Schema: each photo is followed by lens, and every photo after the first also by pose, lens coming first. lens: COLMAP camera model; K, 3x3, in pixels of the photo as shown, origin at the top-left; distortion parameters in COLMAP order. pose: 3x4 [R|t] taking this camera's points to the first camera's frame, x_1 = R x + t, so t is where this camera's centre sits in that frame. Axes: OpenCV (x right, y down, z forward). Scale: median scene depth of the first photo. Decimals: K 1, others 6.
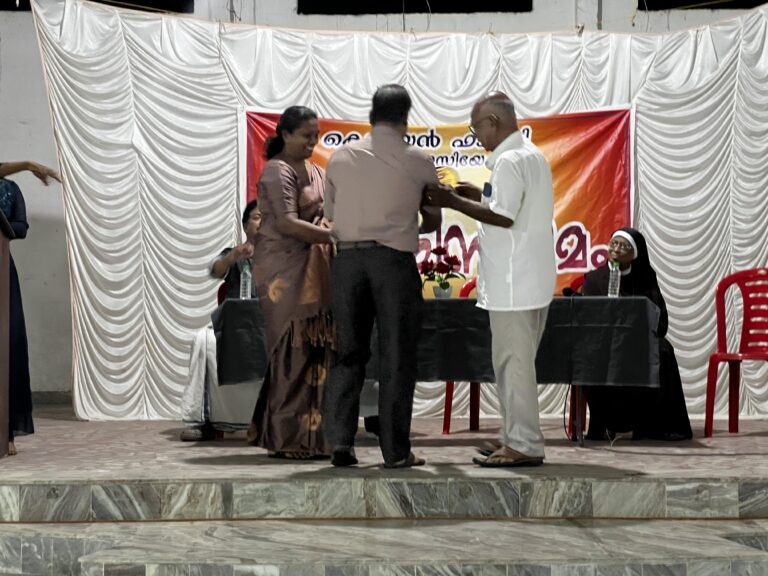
lens RADIAL K [[1713.4, 0, 384.6], [0, 1713.4, 273.7], [0, 0, 1]] dist [0.212828, 0.000000]
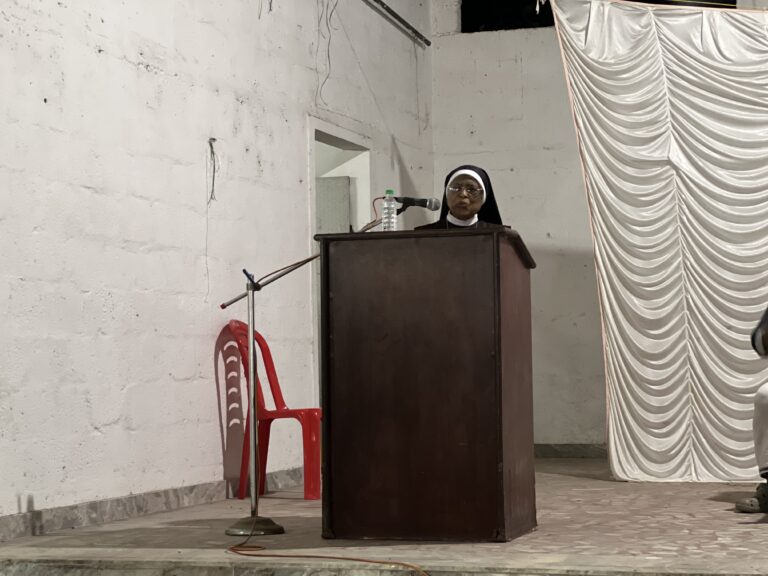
lens RADIAL K [[1713.4, 0, 374.3], [0, 1713.4, 276.8], [0, 0, 1]] dist [0.212828, 0.000000]
pose [[0.951879, -0.029244, -0.305076, -0.025390], [0.022318, 0.999408, -0.026164, 0.002414], [0.305660, 0.018096, 0.951969, 0.135178]]
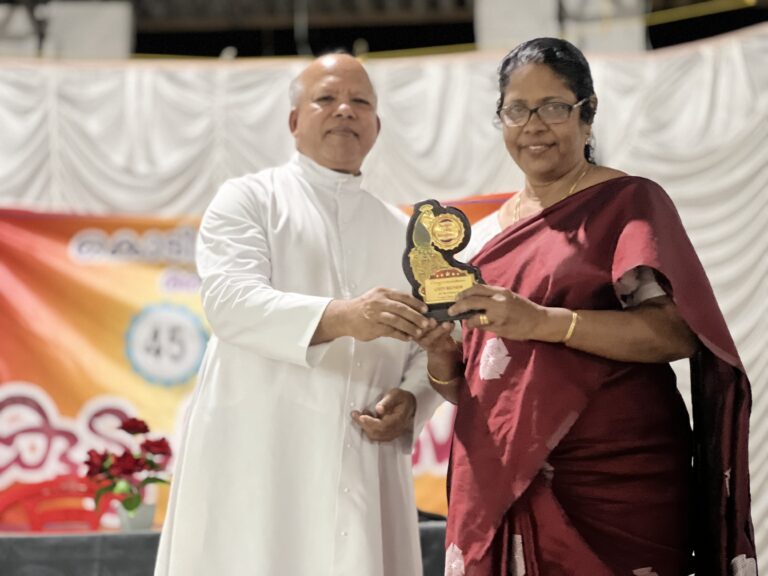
lens RADIAL K [[1713.4, 0, 383.0], [0, 1713.4, 286.0], [0, 0, 1]] dist [0.212828, 0.000000]
pose [[0.998418, -0.022601, -0.051491, 0.098794], [0.016575, 0.993274, -0.114593, 0.002957], [0.053734, 0.113558, 0.992077, 0.435810]]
